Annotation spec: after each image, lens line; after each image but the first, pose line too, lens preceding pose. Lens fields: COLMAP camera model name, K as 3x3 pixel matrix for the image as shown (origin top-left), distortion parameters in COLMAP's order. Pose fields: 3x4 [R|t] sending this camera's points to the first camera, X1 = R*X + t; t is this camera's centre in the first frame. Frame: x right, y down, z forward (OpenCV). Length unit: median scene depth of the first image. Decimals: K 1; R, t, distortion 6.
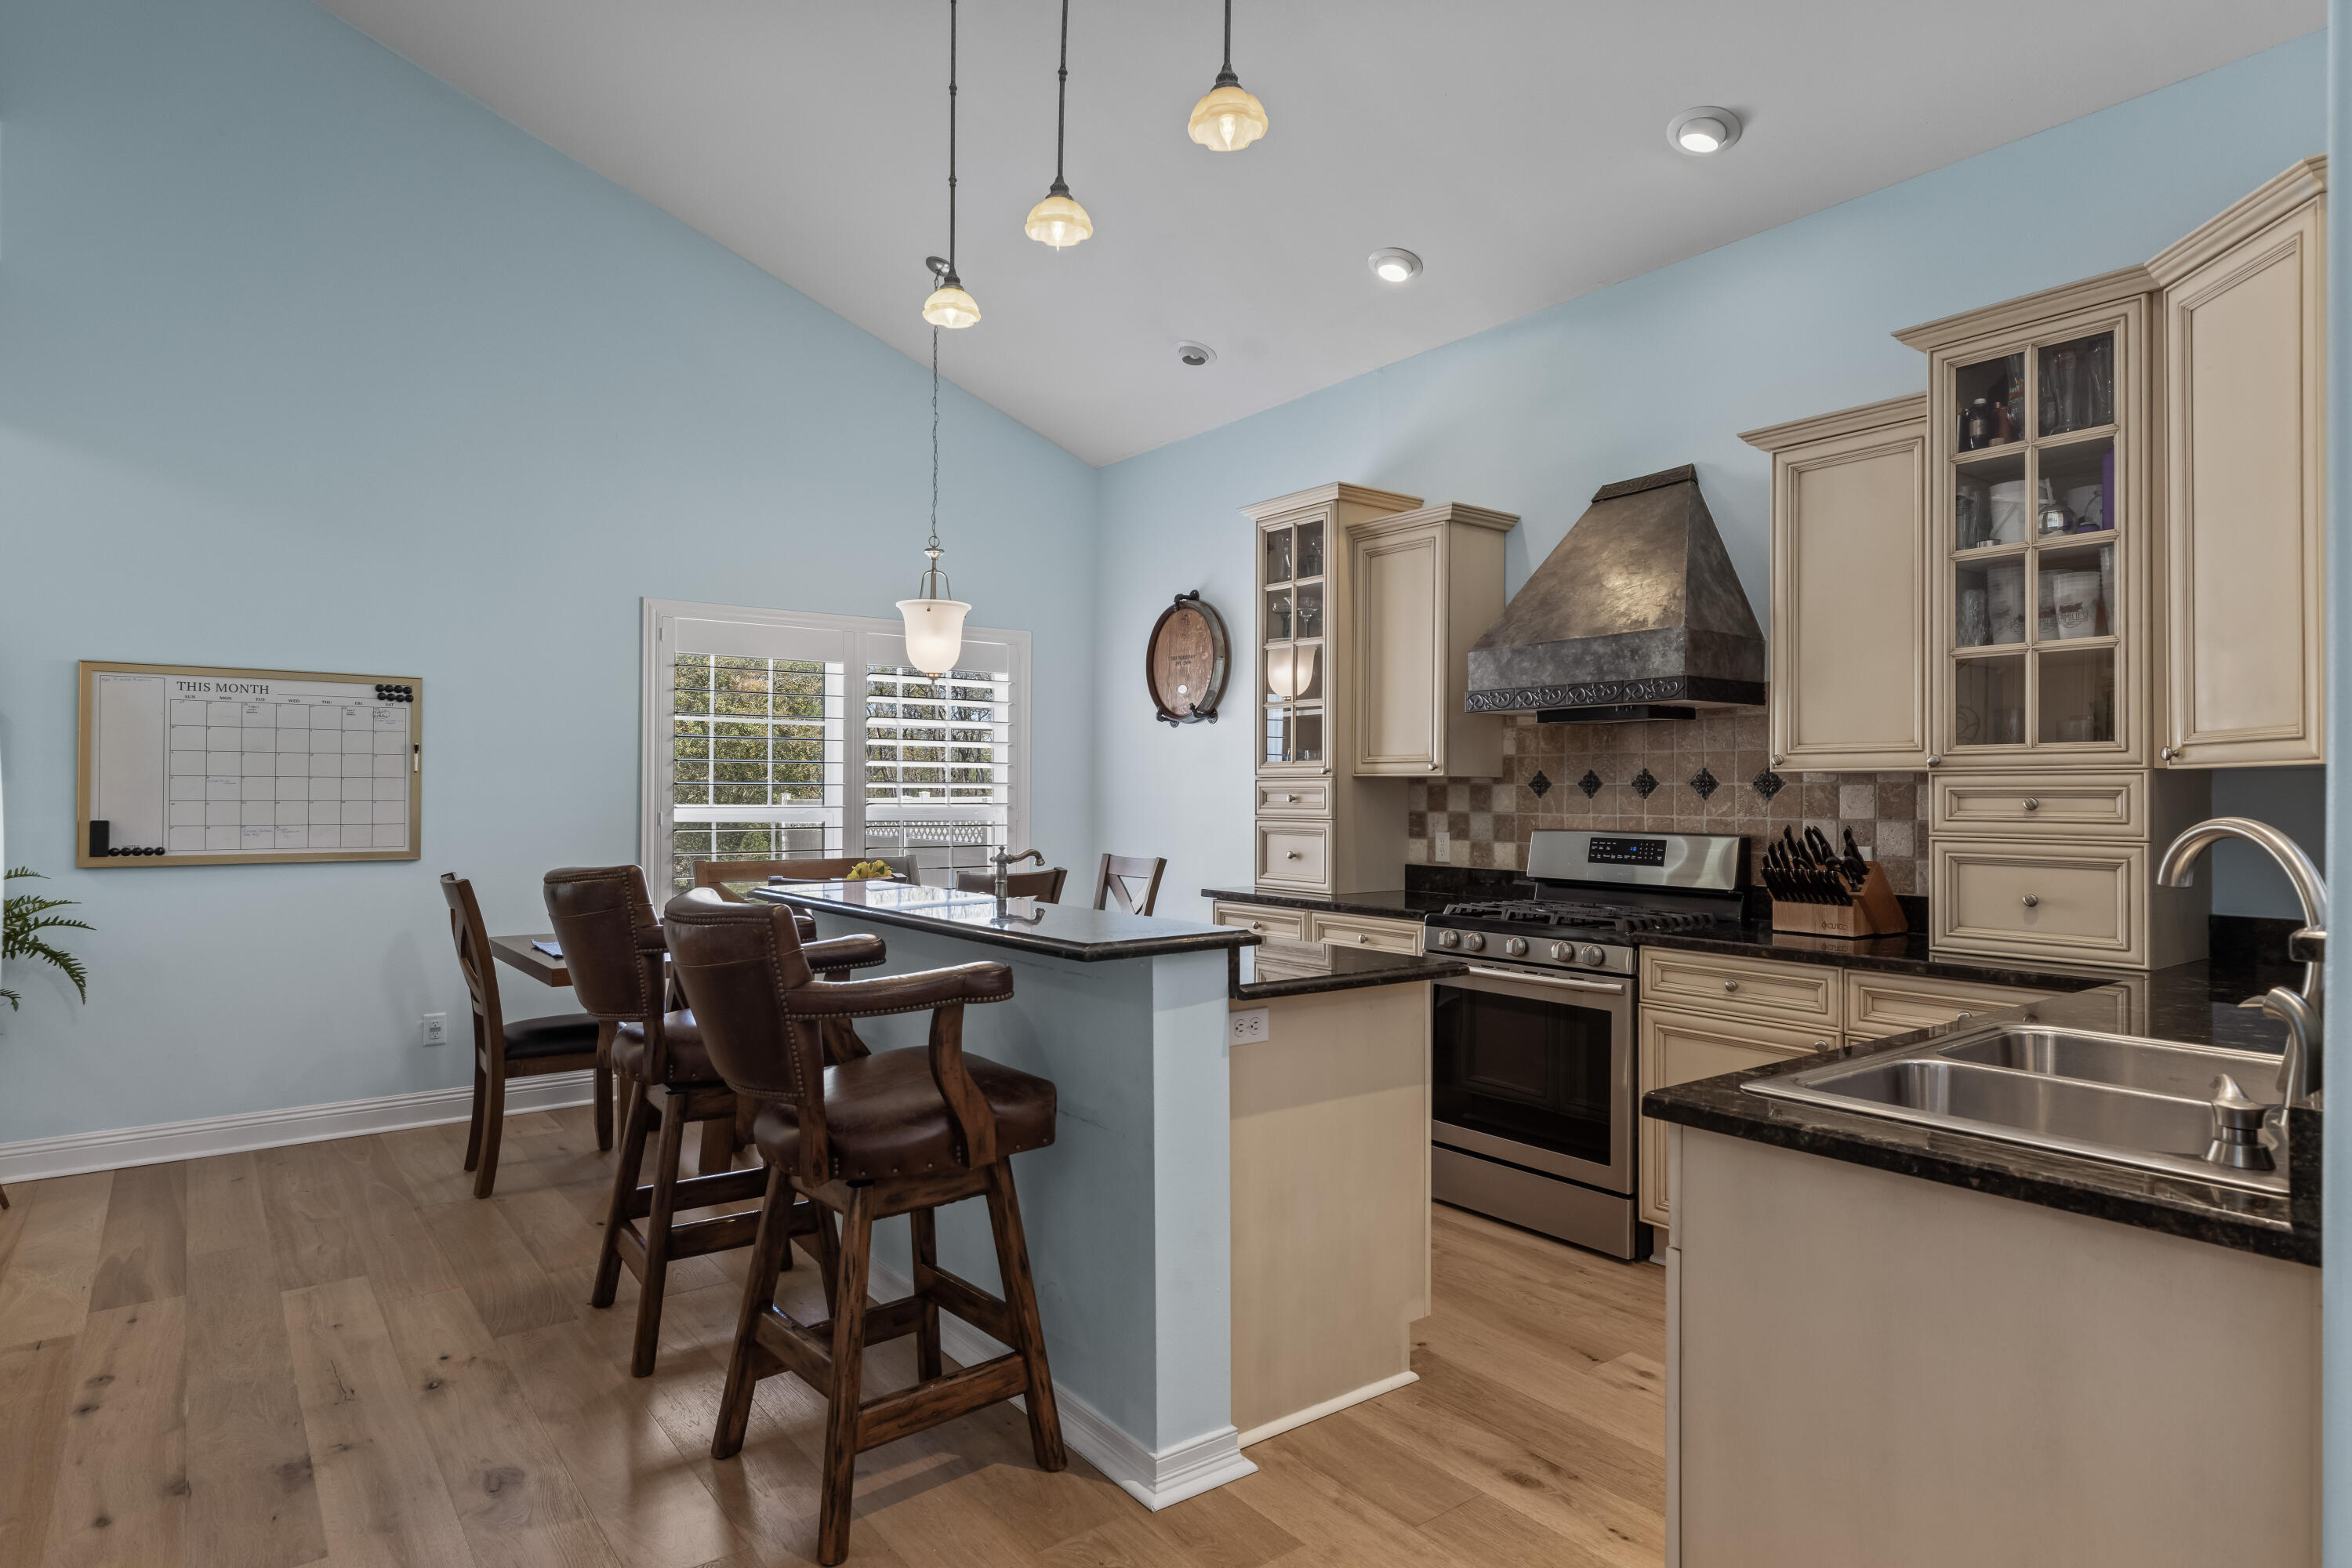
lens RADIAL K [[1284.8, 0, 1185.2], [0, 1284.8, 779.5], [0, 0, 1]] dist [0.000167, 0.000083]
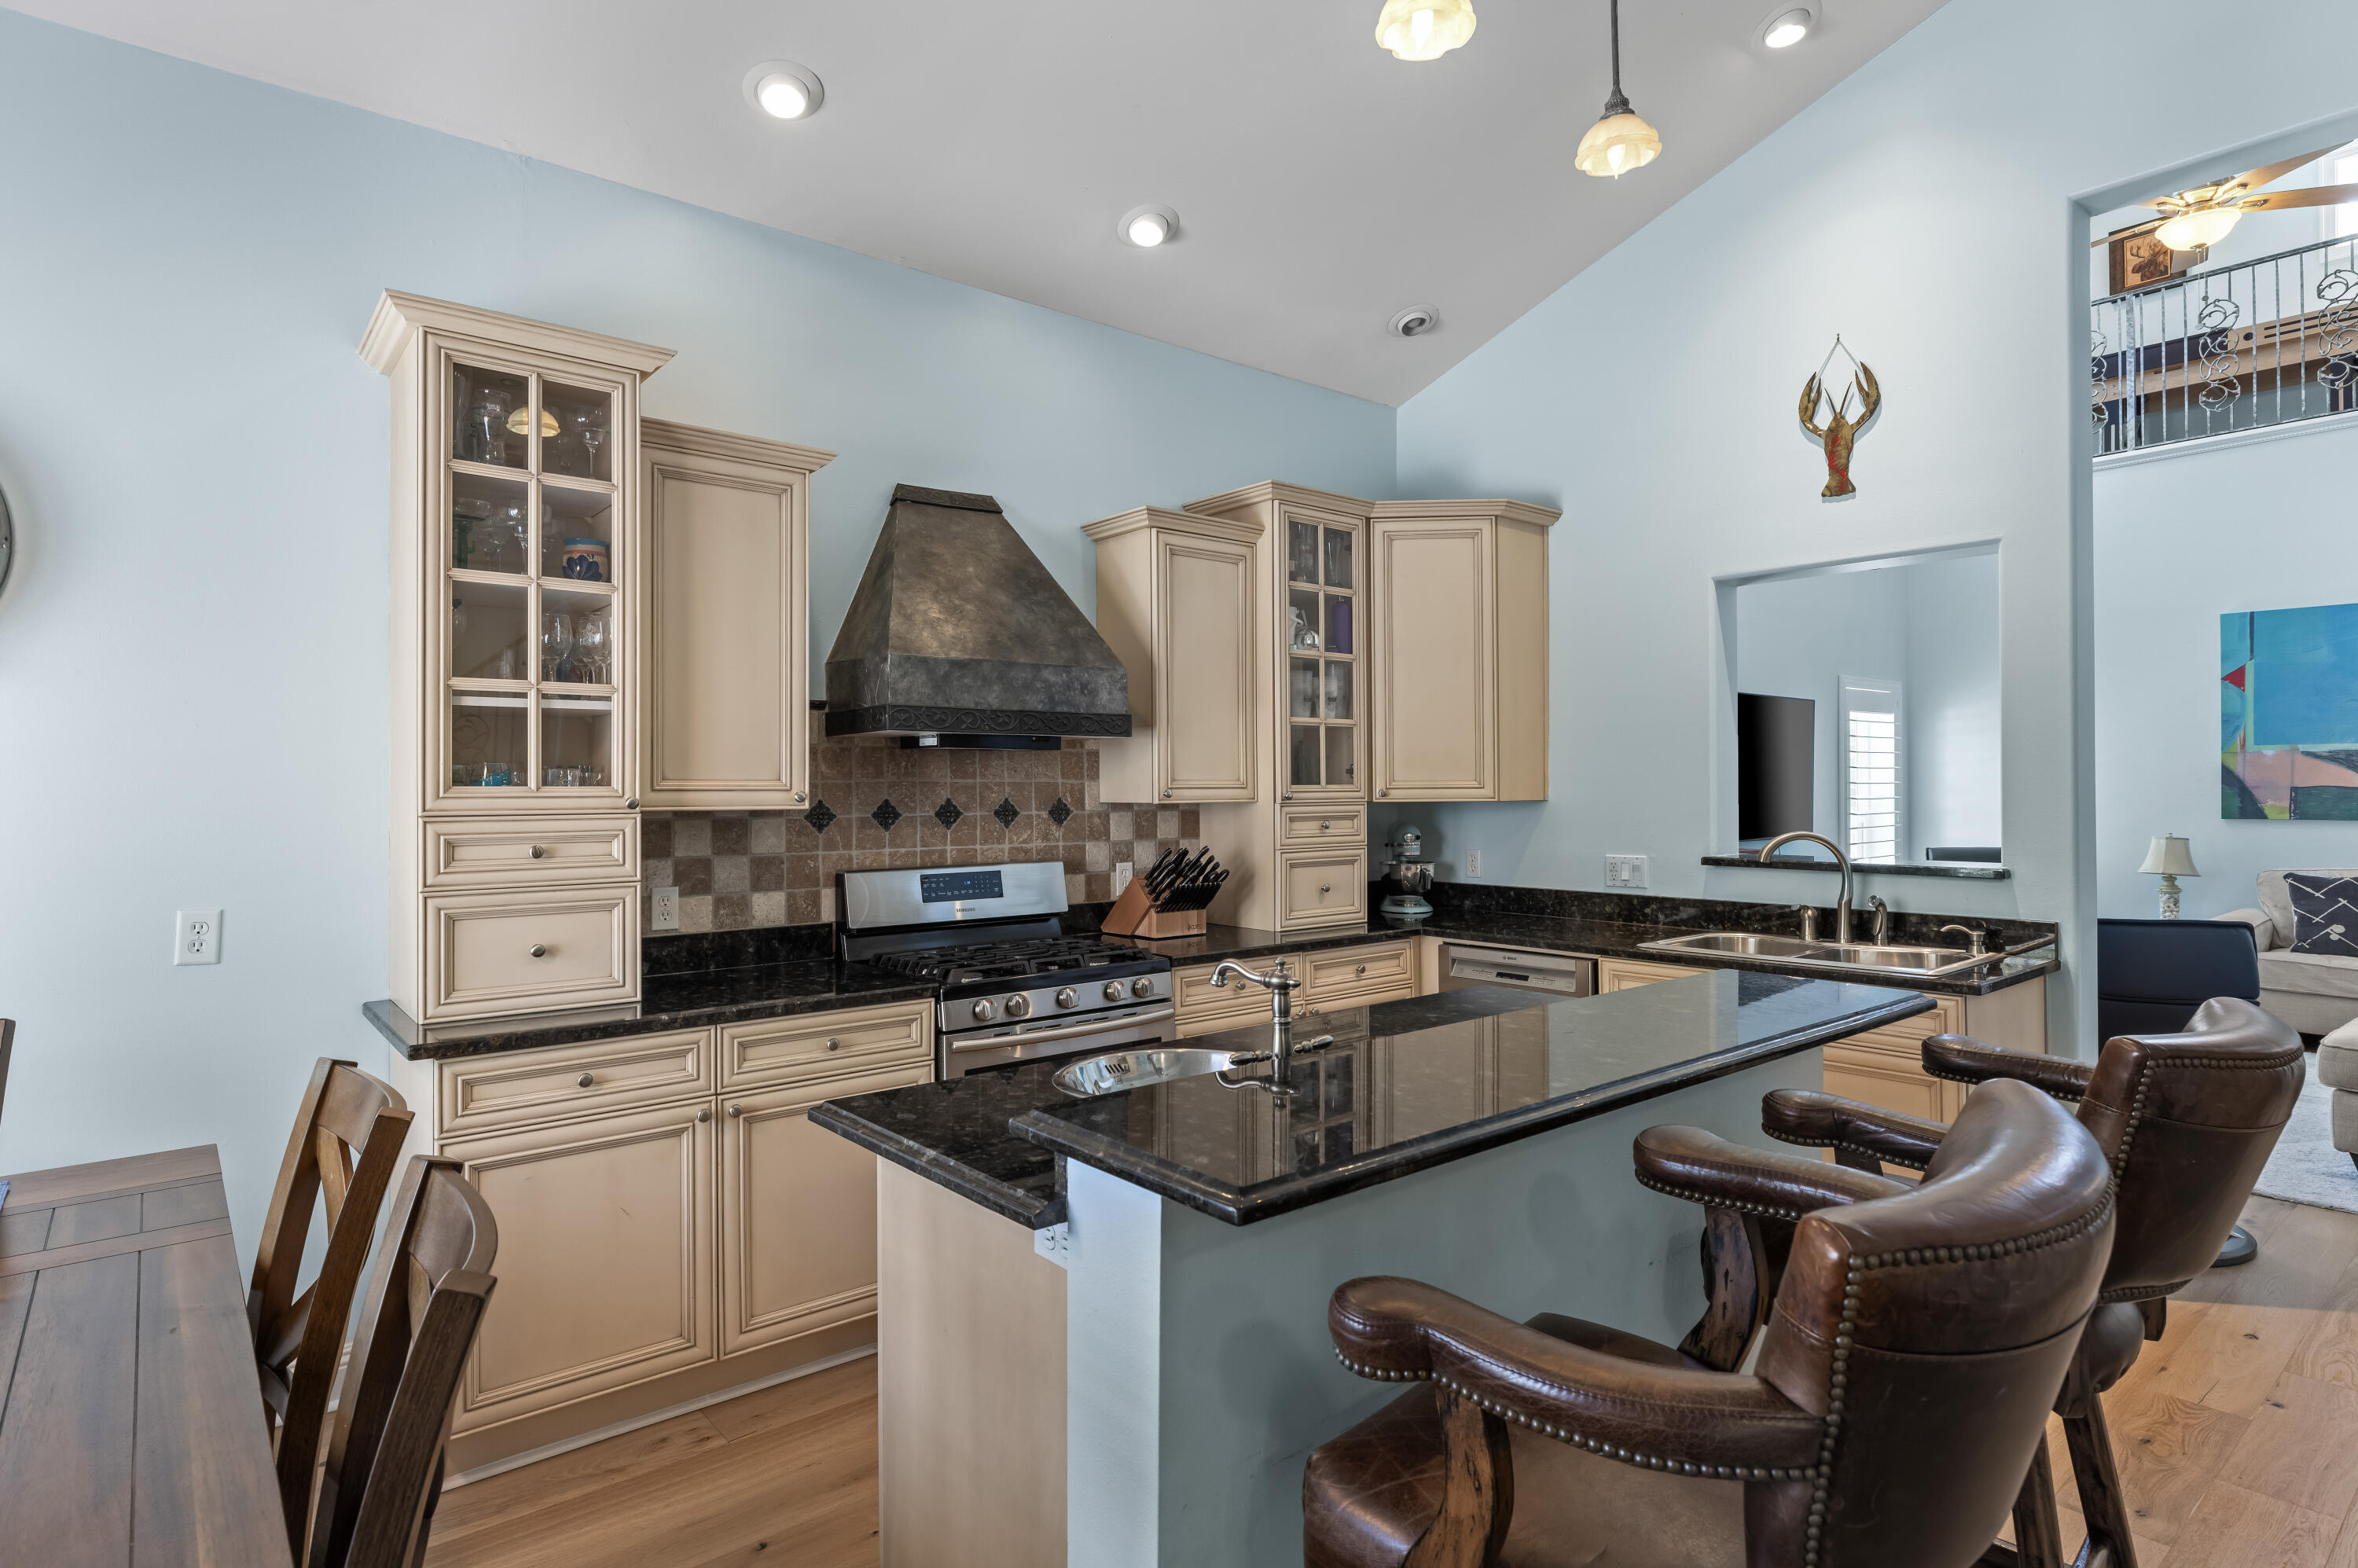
lens RADIAL K [[1229.9, 0, 1179.3], [0, 1229.9, 781.3], [0, 0, 1]] dist [-0.002993, 0.001244]
pose [[-0.032397, -0.000425, 0.999475, -0.542146], [-0.006450, 0.999979, 0.000216, -0.021441], [-0.999454, -0.006440, -0.032399, 0.831700]]
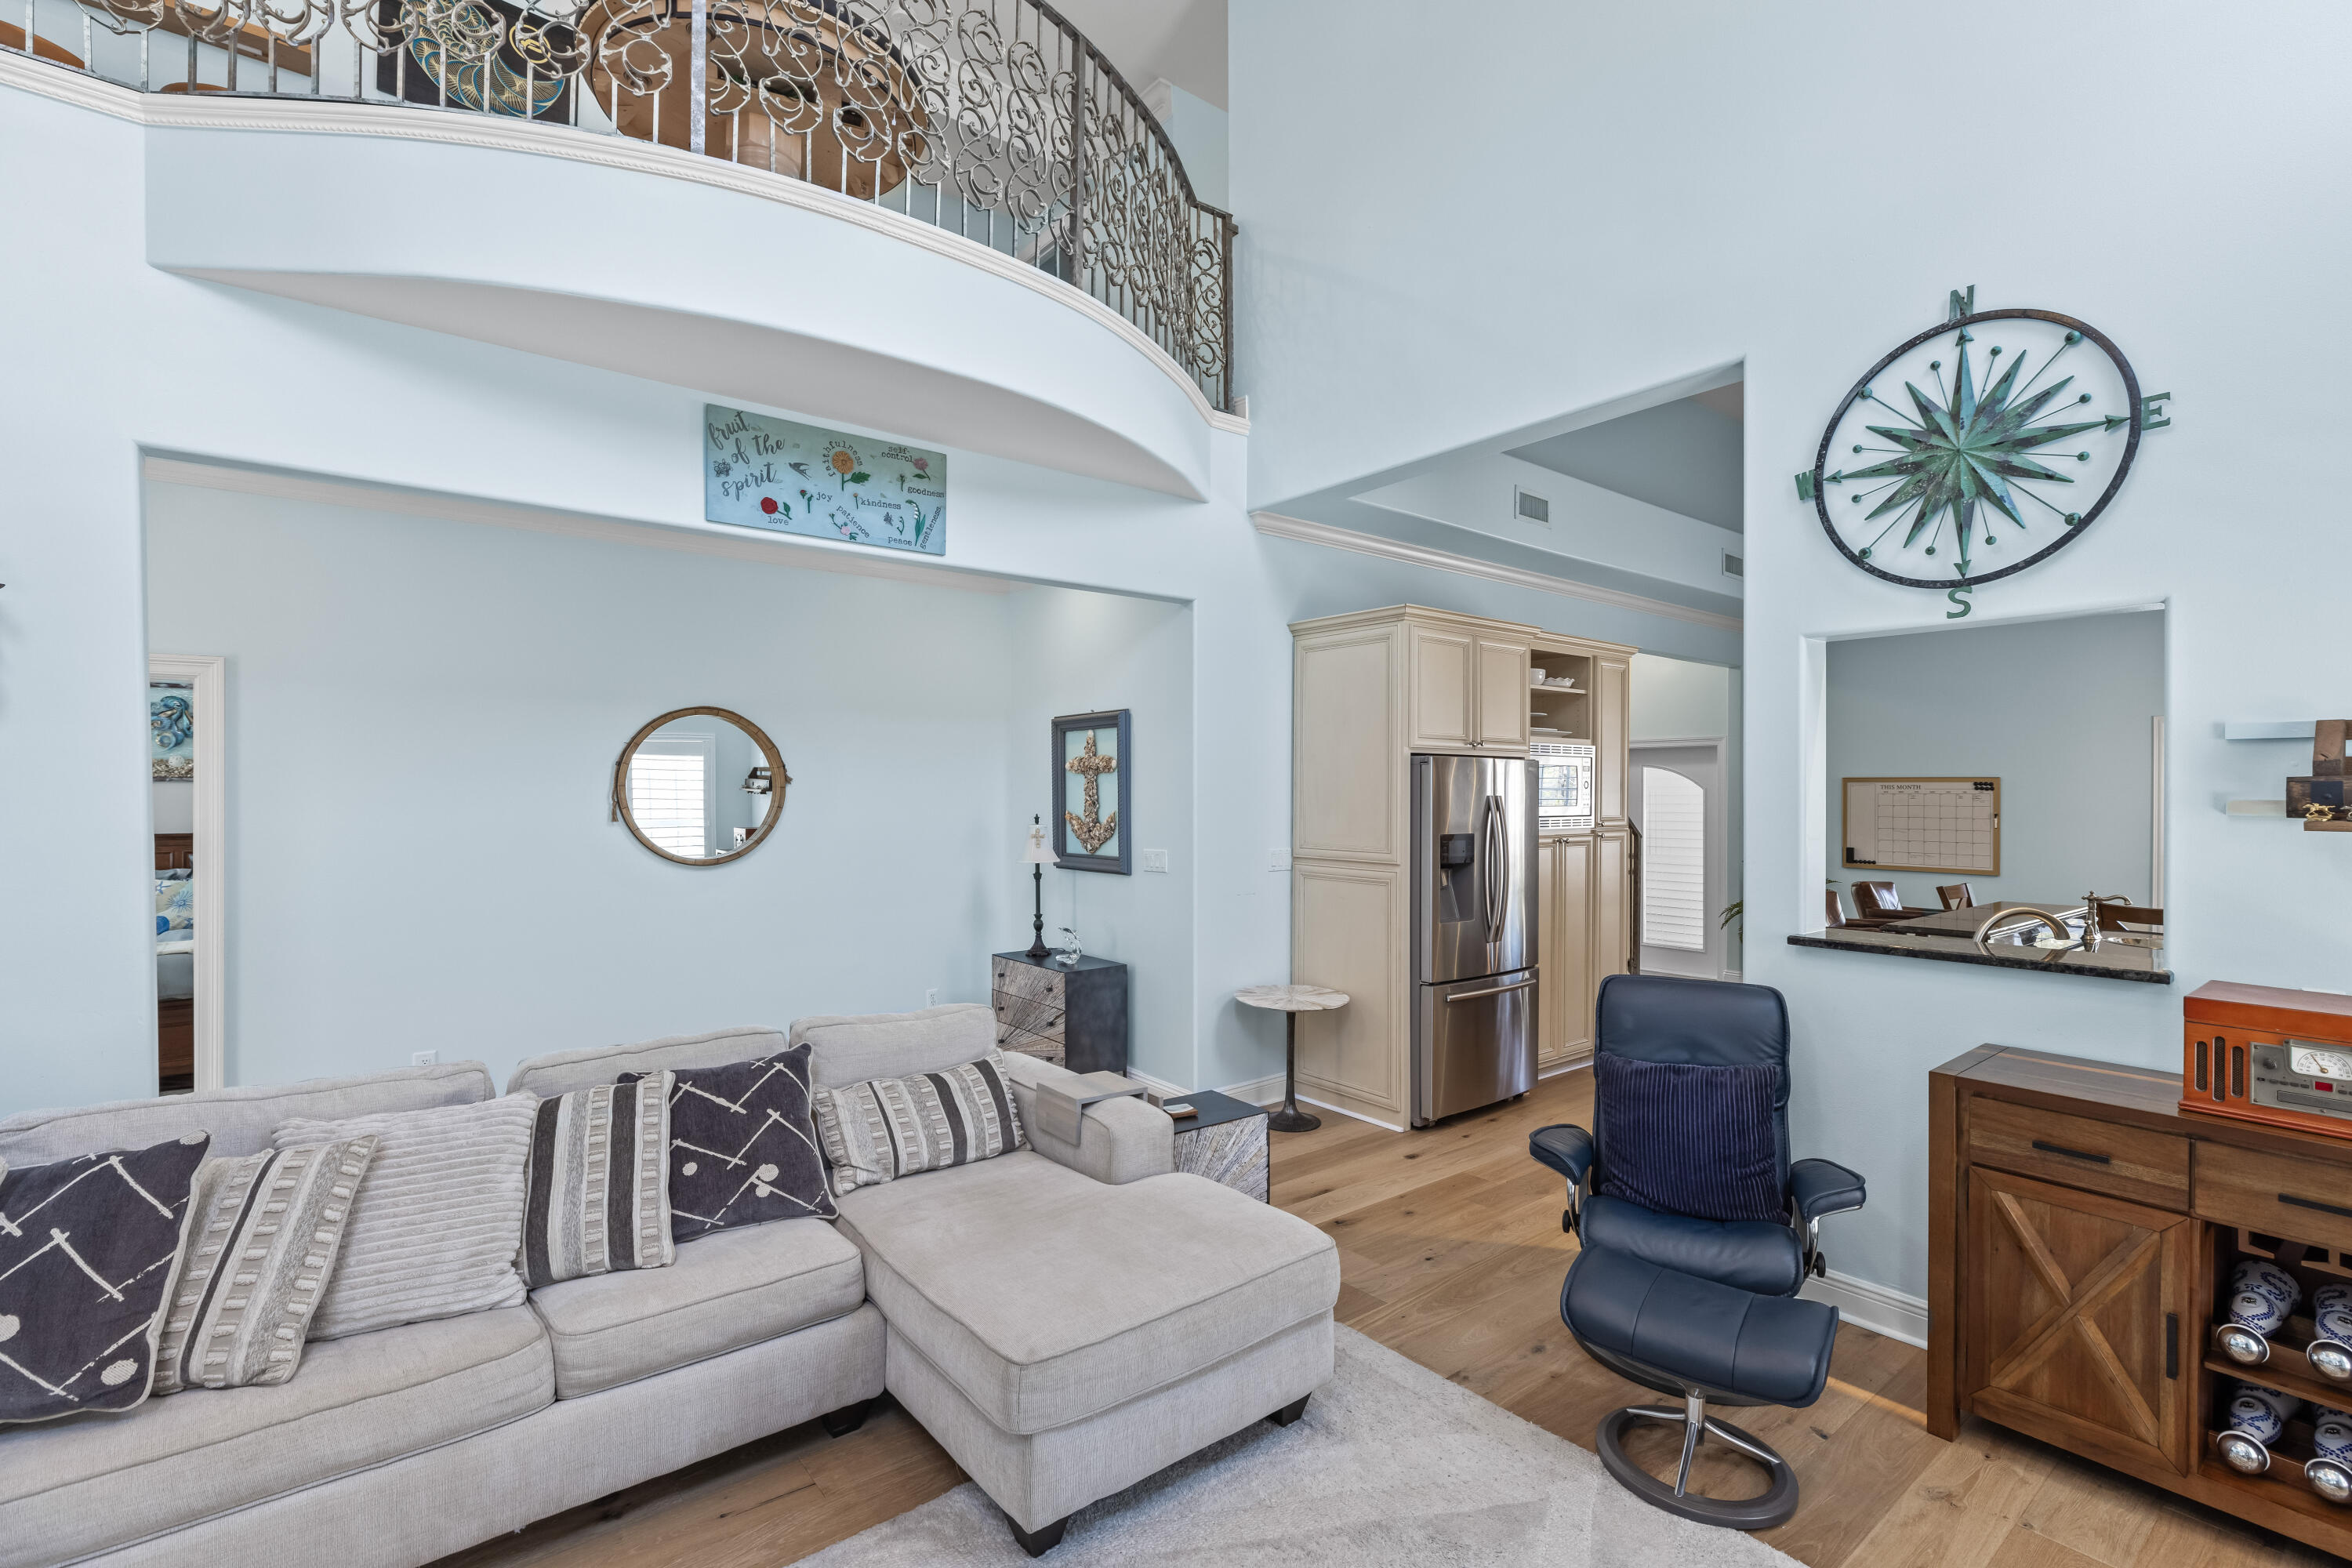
lens RADIAL K [[1057.6, 0, 1174.6], [0, 1057.6, 788.9], [0, 0, 1]] dist [0.006060, 0.000522]
pose [[0.010308, -0.006708, -0.999924, 1.035292], [0.010039, 0.999928, -0.006605, -0.071842], [0.999896, -0.009970, 0.010375, -0.227096]]
